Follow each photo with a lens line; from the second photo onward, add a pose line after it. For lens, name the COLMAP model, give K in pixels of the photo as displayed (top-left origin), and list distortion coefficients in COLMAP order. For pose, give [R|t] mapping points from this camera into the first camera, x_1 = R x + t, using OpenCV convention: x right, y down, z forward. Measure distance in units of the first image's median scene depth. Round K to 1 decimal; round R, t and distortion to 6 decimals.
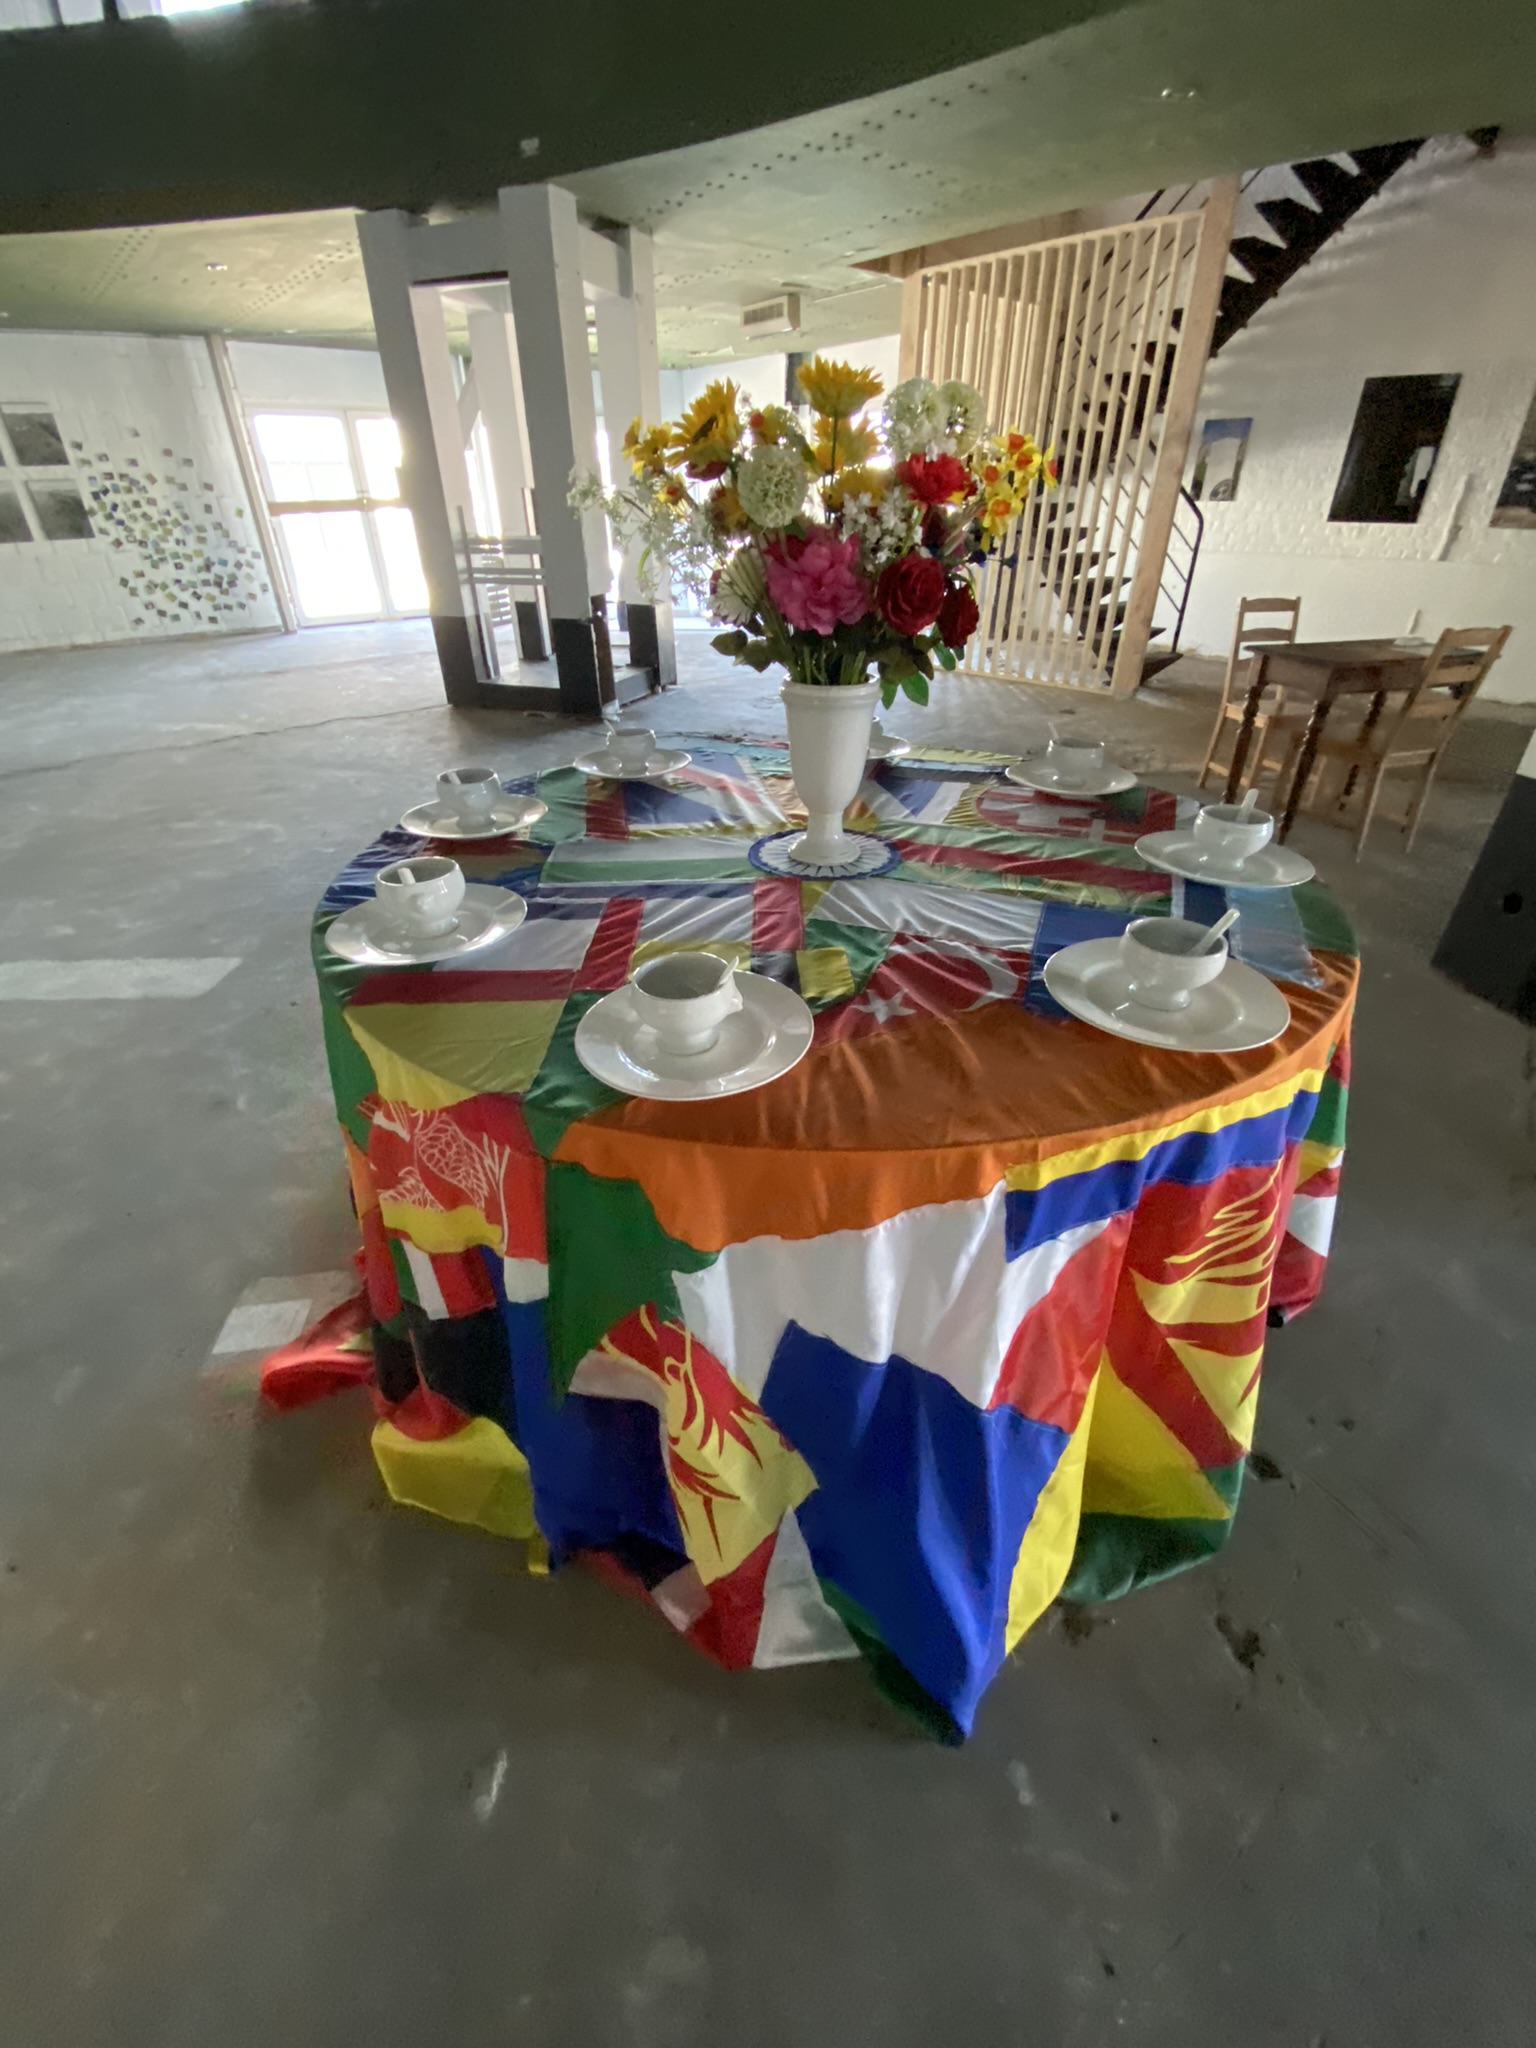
lens RADIAL K [[824.7, 0, 761.5], [0, 824.7, 1023.3], [0, 0, 1]] dist [0.002359, -0.000557]
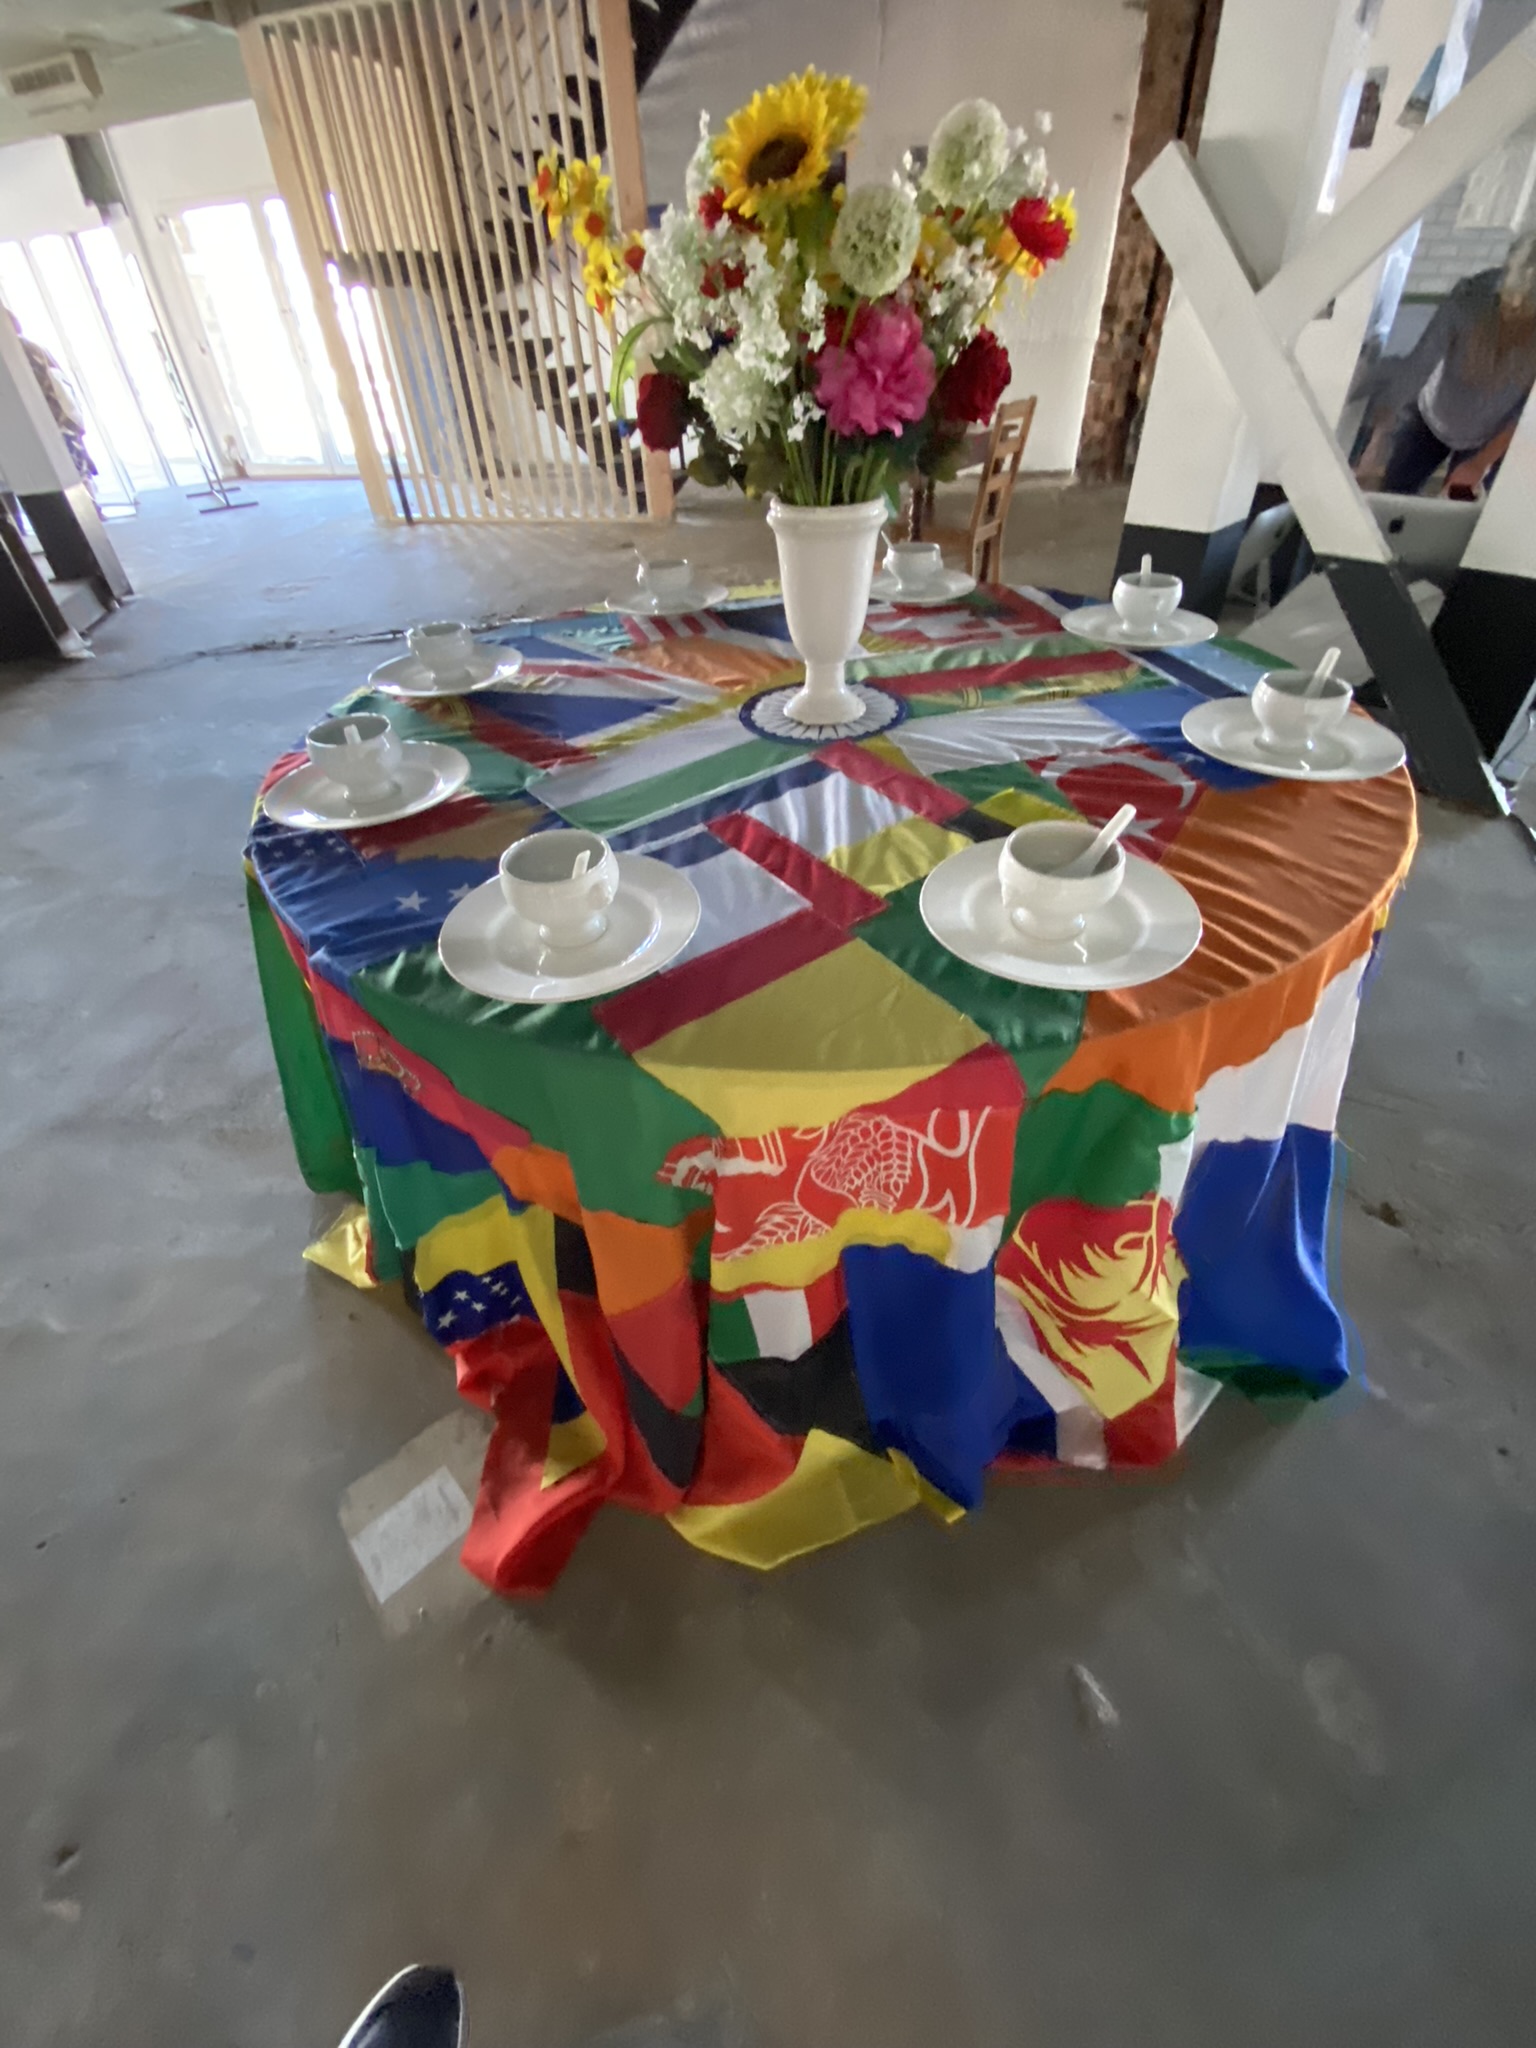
lens RADIAL K [[824.7, 0, 760.2], [0, 824.7, 1014.8], [0, 0, 1]] dist [0.002359, -0.000557]
pose [[0.818736, -0.397243, 0.414571, -0.558120], [0.336498, 0.917014, 0.214137, -0.135797], [-0.465232, -0.035820, 0.884464, 0.253188]]
